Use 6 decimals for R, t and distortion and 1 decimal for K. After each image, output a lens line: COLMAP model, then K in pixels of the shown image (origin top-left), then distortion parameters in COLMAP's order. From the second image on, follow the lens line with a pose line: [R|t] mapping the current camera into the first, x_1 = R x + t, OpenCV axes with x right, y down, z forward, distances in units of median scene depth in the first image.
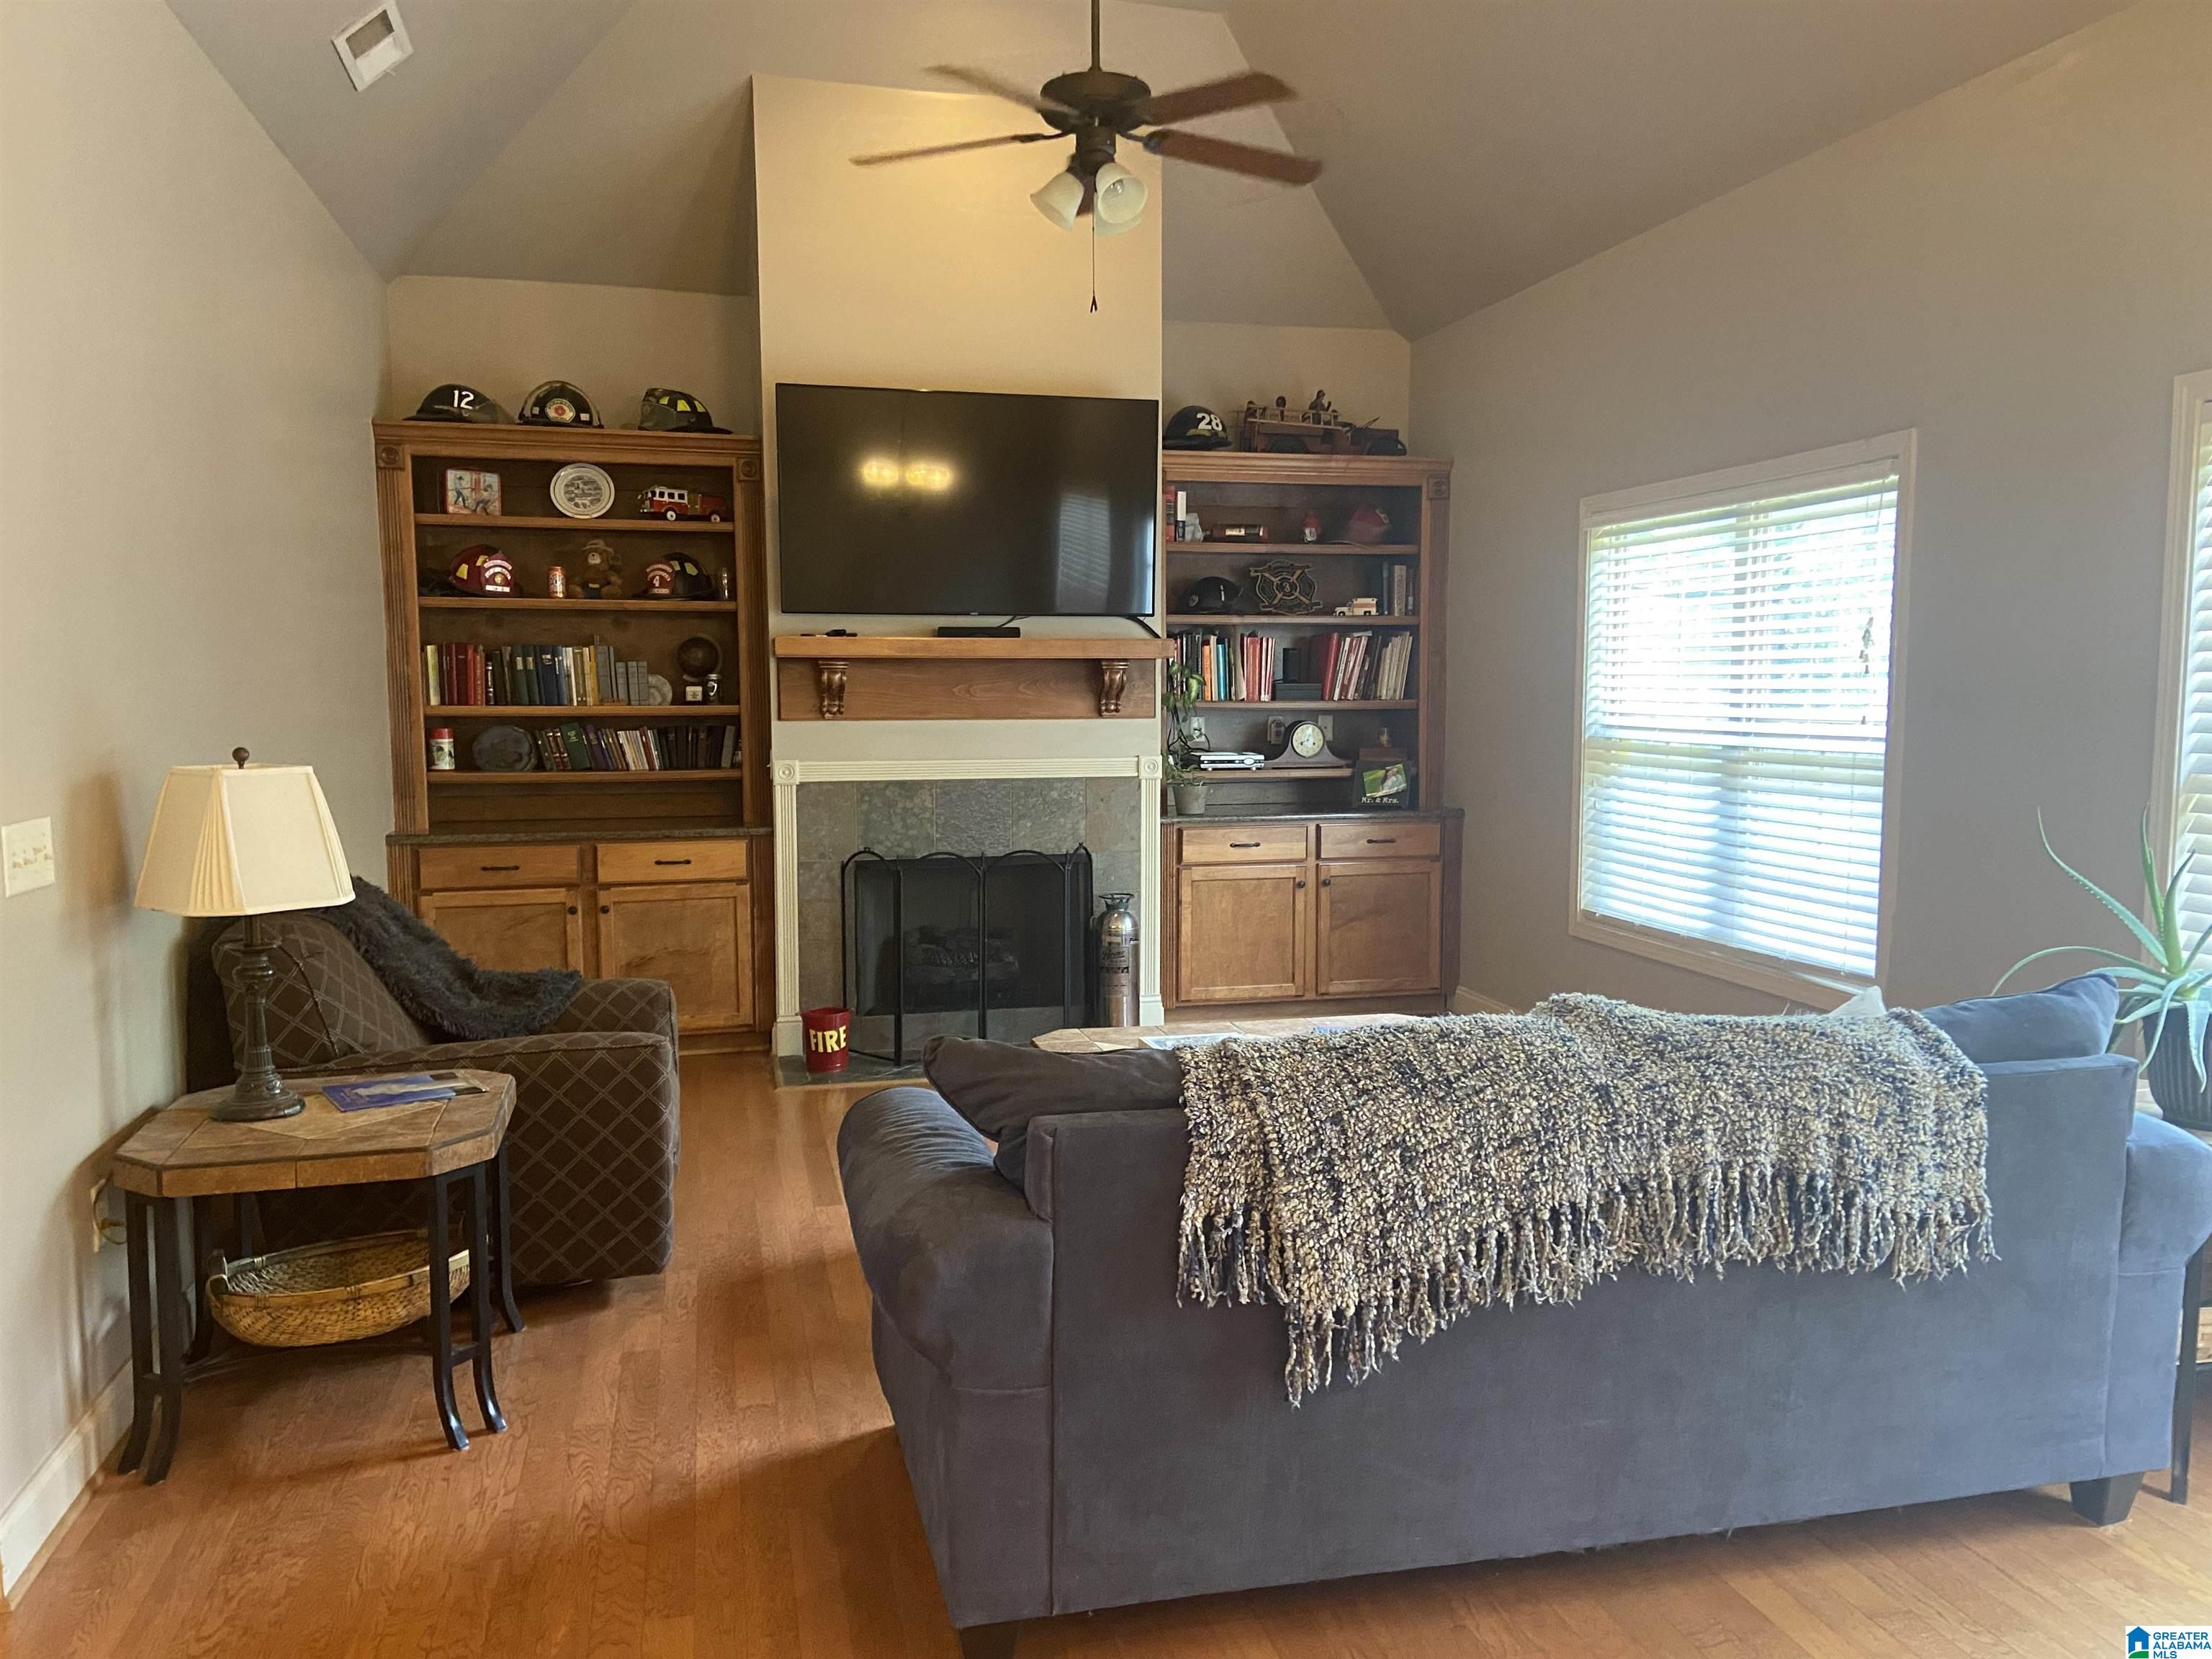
lens RADIAL K [[1689.3, 0, 1111.4], [0, 1689.3, 836.7], [0, 0, 1]] dist [0.132953, -0.160872]
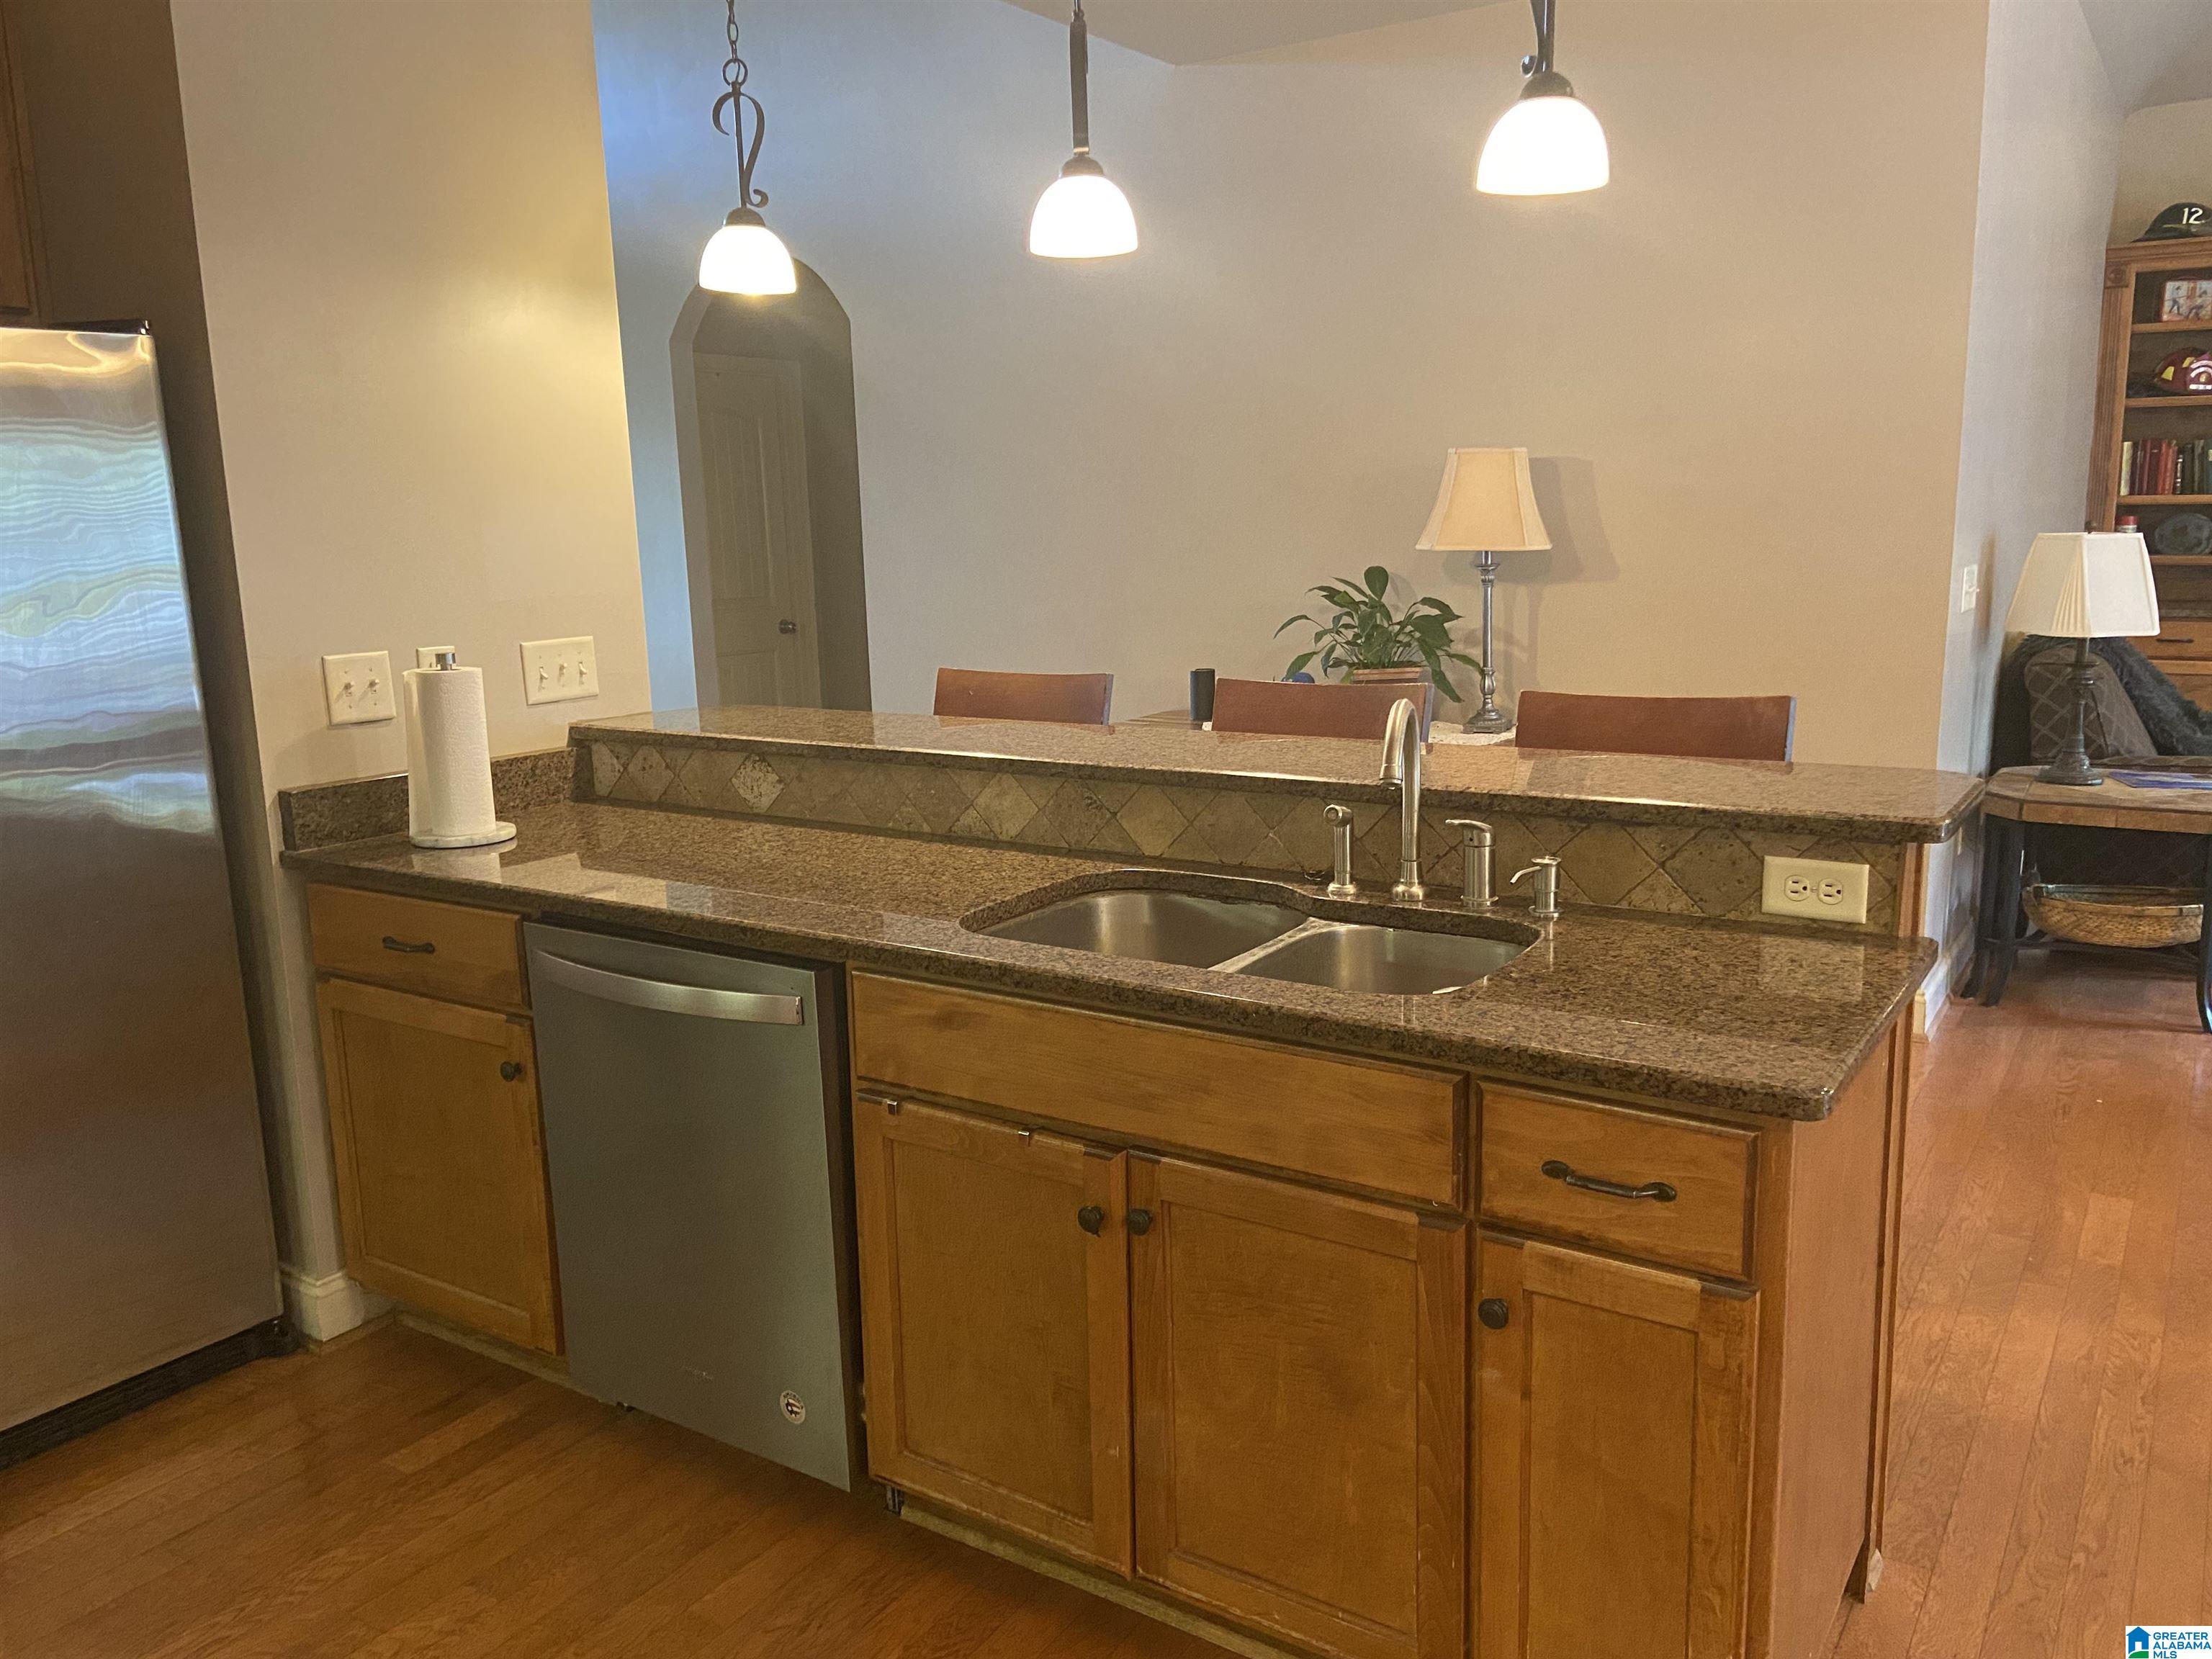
lens RADIAL K [[1689.3, 0, 1111.4], [0, 1689.3, 836.7], [0, 0, 1]] dist [0.132953, -0.160872]
pose [[0.688124, 0.126265, -0.714522, -0.006149], [-0.046810, 0.990417, 0.129938, 0.029655], [0.724081, -0.055967, 0.687440, -0.289353]]
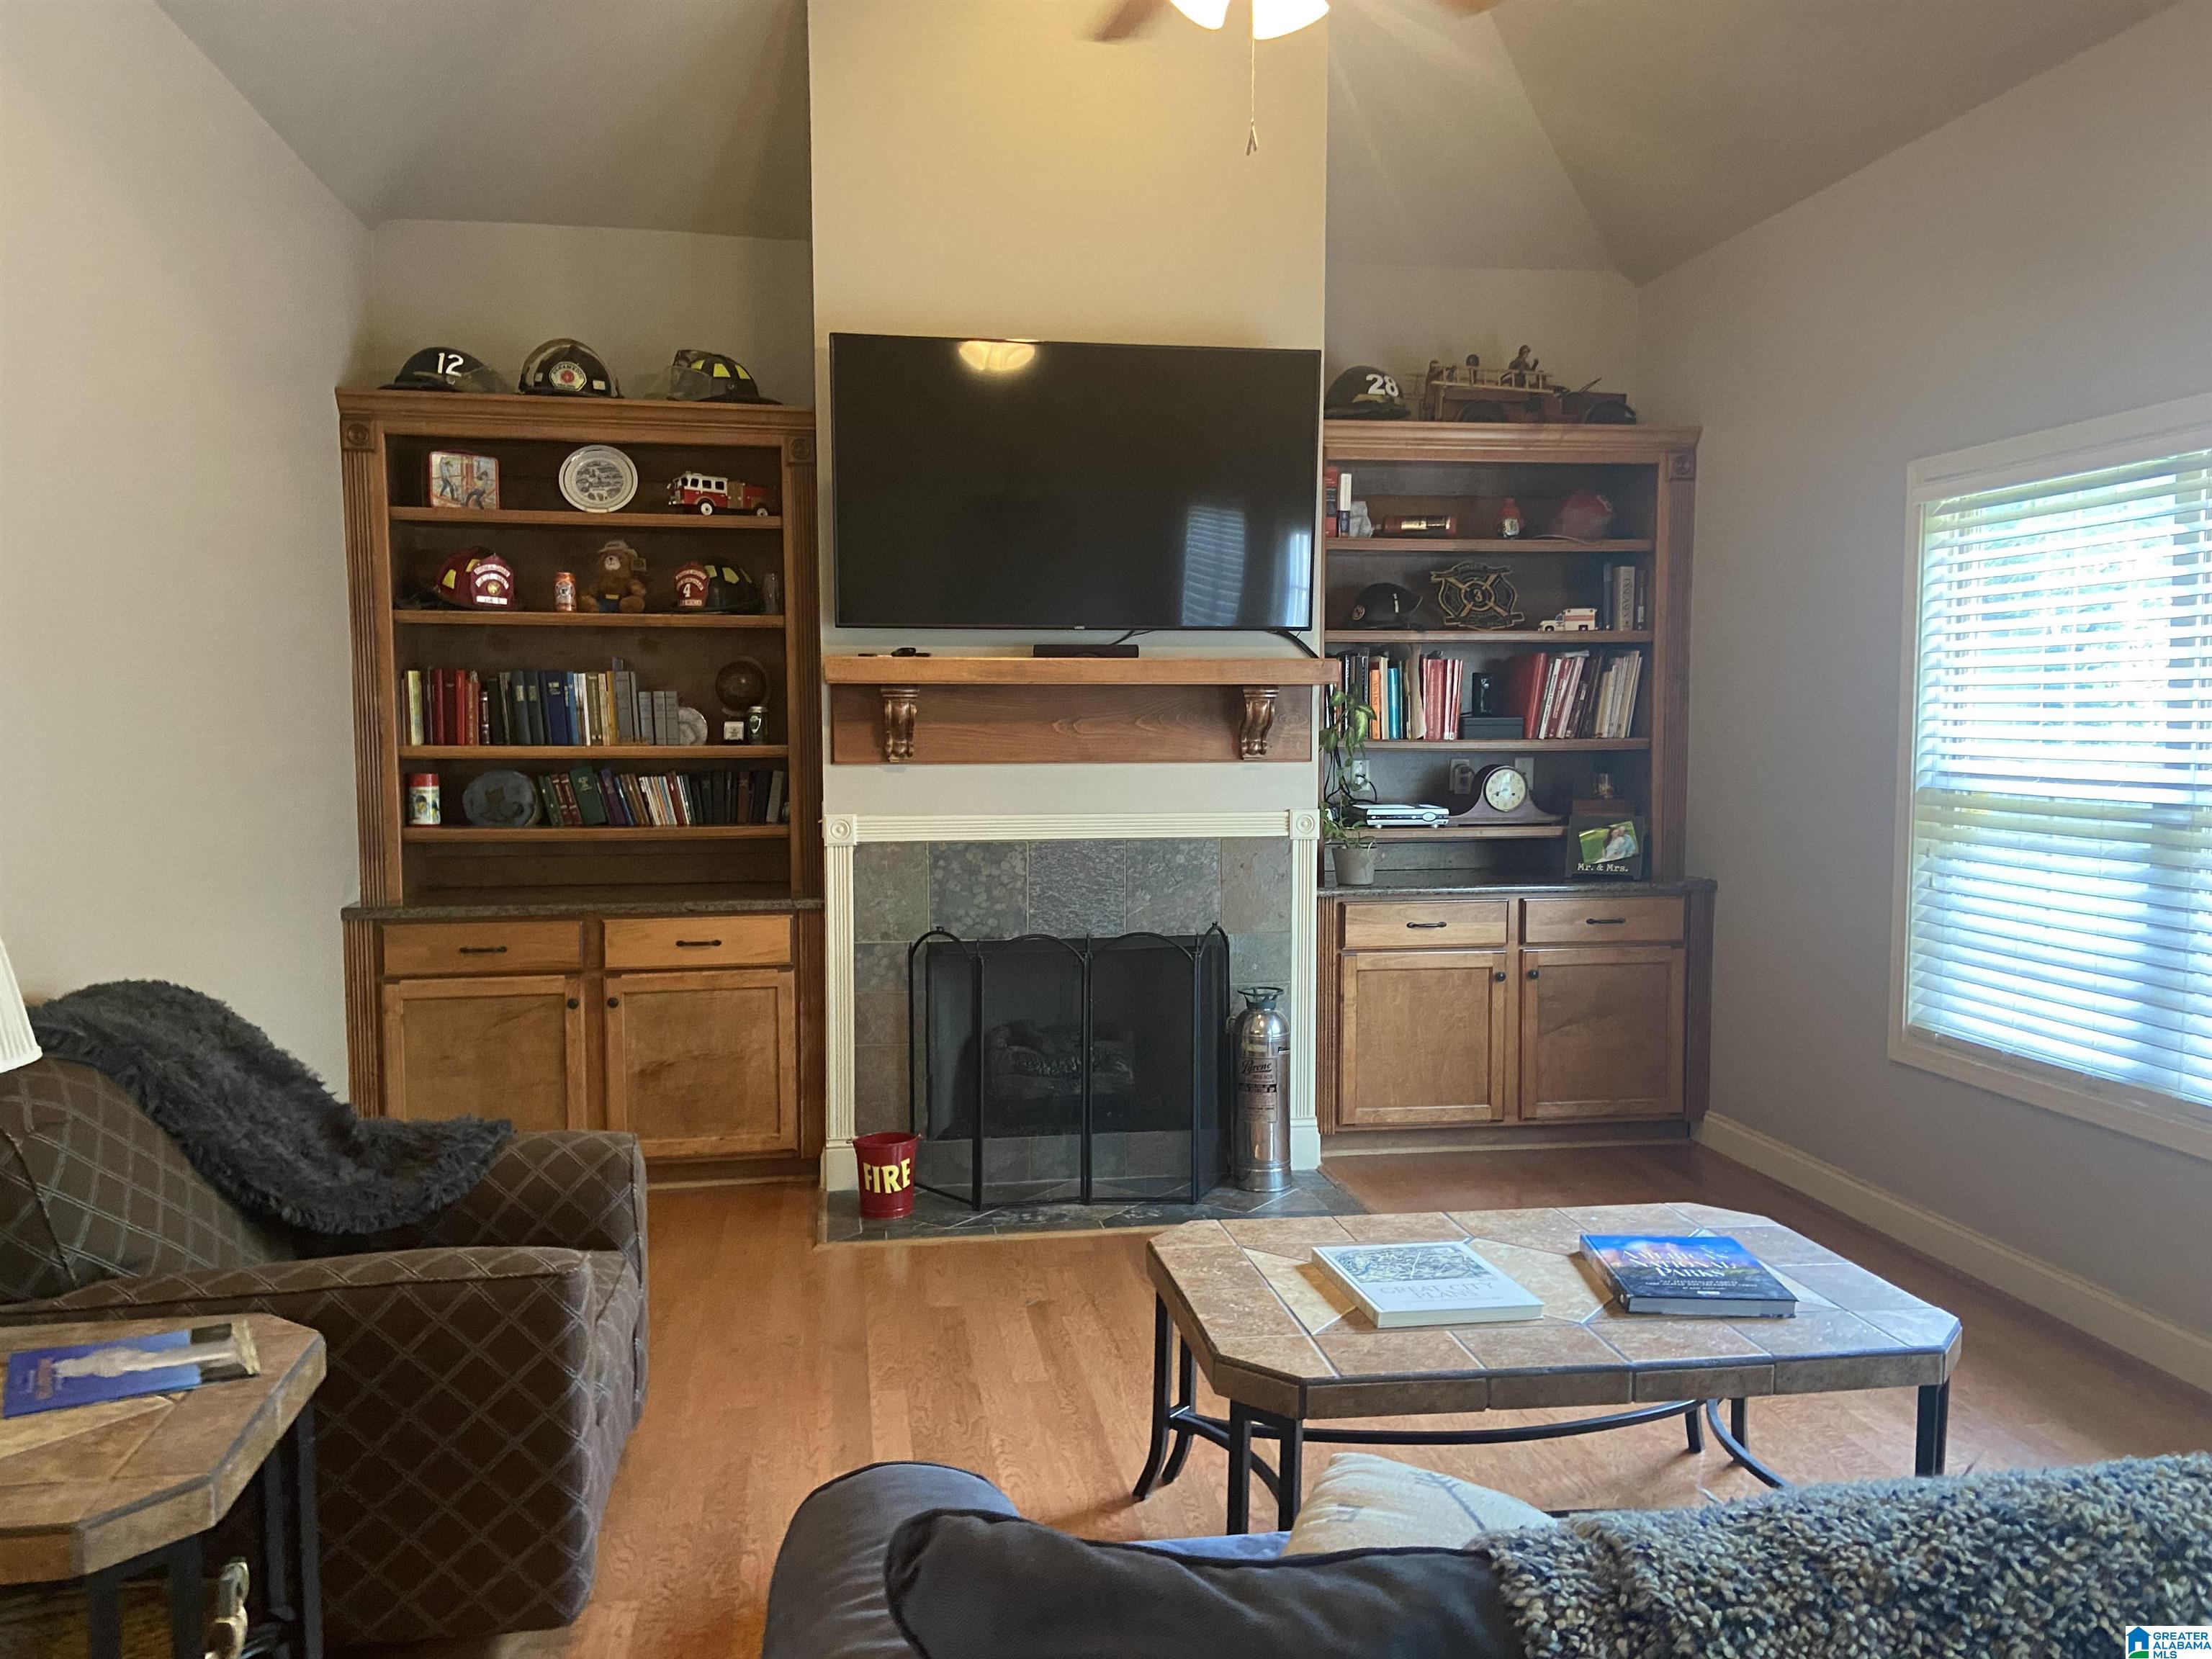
lens RADIAL K [[1689.3, 0, 1111.4], [0, 1689.3, 836.7], [0, 0, 1]] dist [0.132953, -0.160872]
pose [[0.997404, 0.005318, -0.071819, -0.009797], [-0.007093, 0.999675, -0.024474, -0.016113], [0.071665, 0.024920, 0.997117, 0.221859]]
